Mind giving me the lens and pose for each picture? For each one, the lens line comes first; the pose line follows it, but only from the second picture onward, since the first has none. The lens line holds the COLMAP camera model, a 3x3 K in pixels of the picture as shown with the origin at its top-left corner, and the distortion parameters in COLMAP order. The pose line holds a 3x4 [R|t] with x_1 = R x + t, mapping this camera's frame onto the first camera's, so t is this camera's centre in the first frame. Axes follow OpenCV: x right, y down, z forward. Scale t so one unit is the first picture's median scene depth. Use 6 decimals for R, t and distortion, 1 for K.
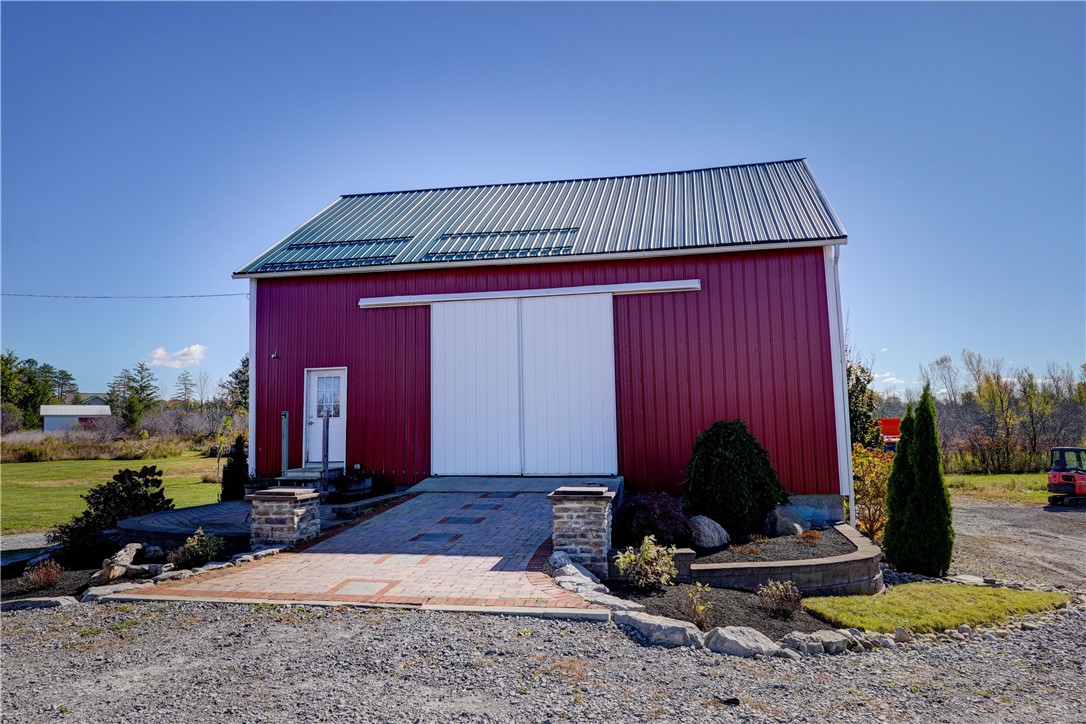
lens RADIAL K [[744.7, 0, 543.0], [0, 744.7, 362.0], [0, 0, 1]] dist [0.002171, -0.001512]
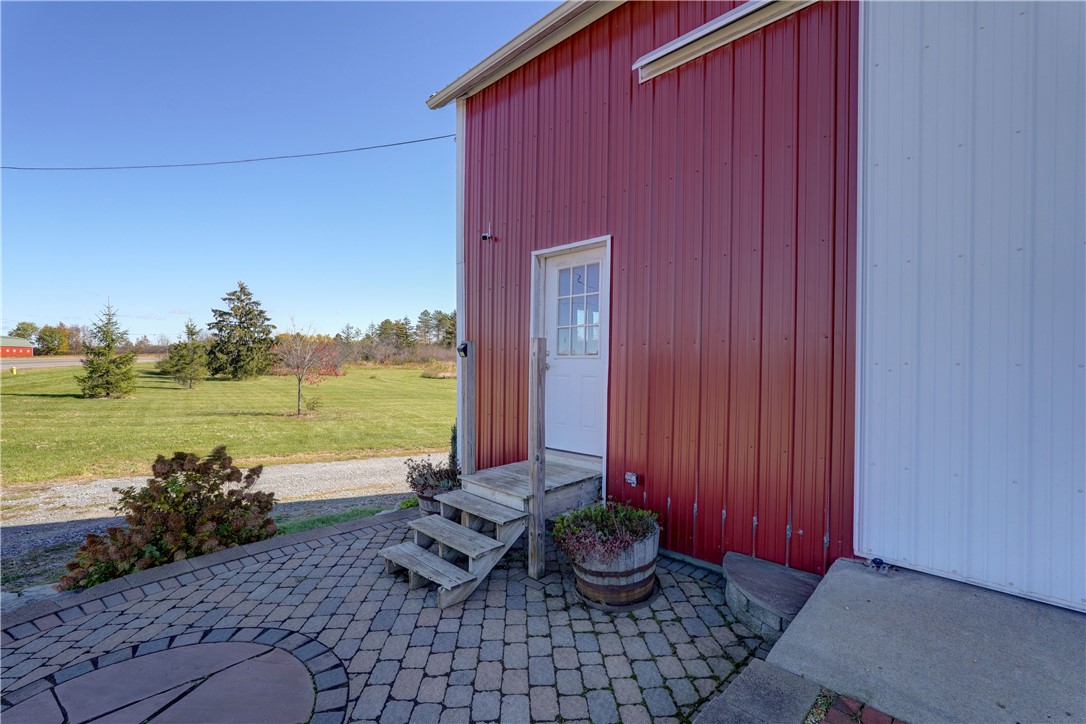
lens RADIAL K [[483.4, 0, 543.0], [0, 483.4, 362.0], [0, 0, 1]] dist [0.000558, 0.000019]
pose [[0.838465, 0.021978, -0.544512, -0.194392], [0.031082, 0.995631, 0.088048, 0.069532], [0.544068, -0.090749, 0.834119, 0.997803]]
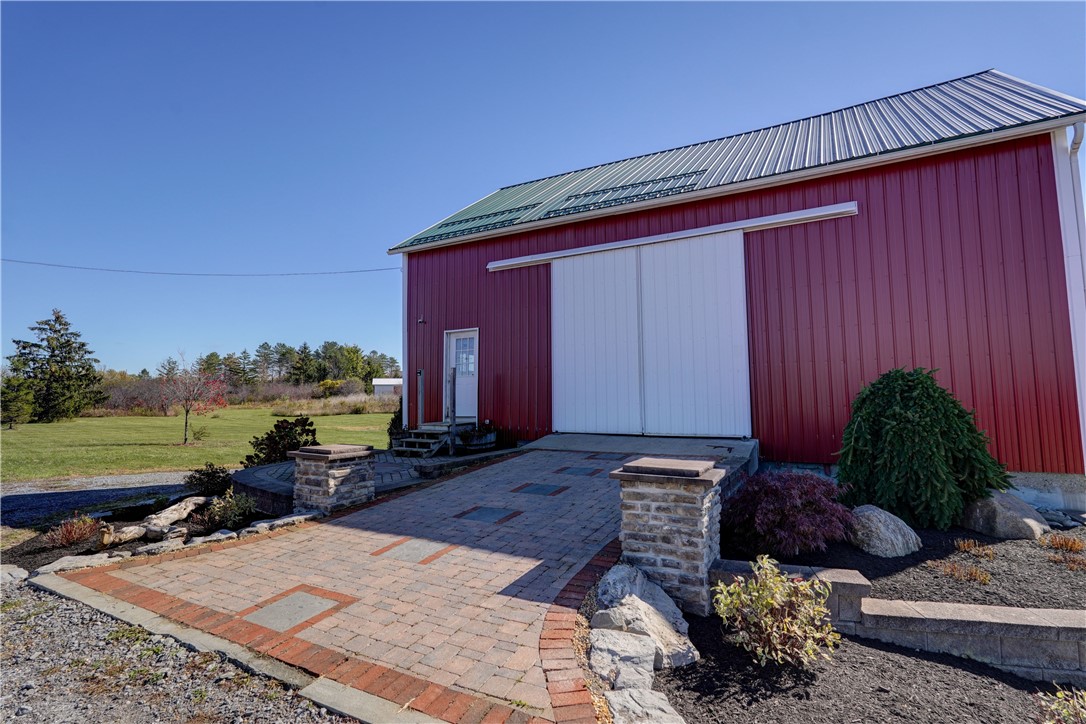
lens RADIAL K [[526.0, 0, 543.0], [0, 526.0, 362.0], [0, 0, 1]] dist [-0.001245, 0.001394]
pose [[0.952095, -0.013506, -0.305505, 0.070037], [0.021141, 0.999541, 0.021697, 0.054784], [0.305072, -0.027117, 0.951943, 0.419017]]
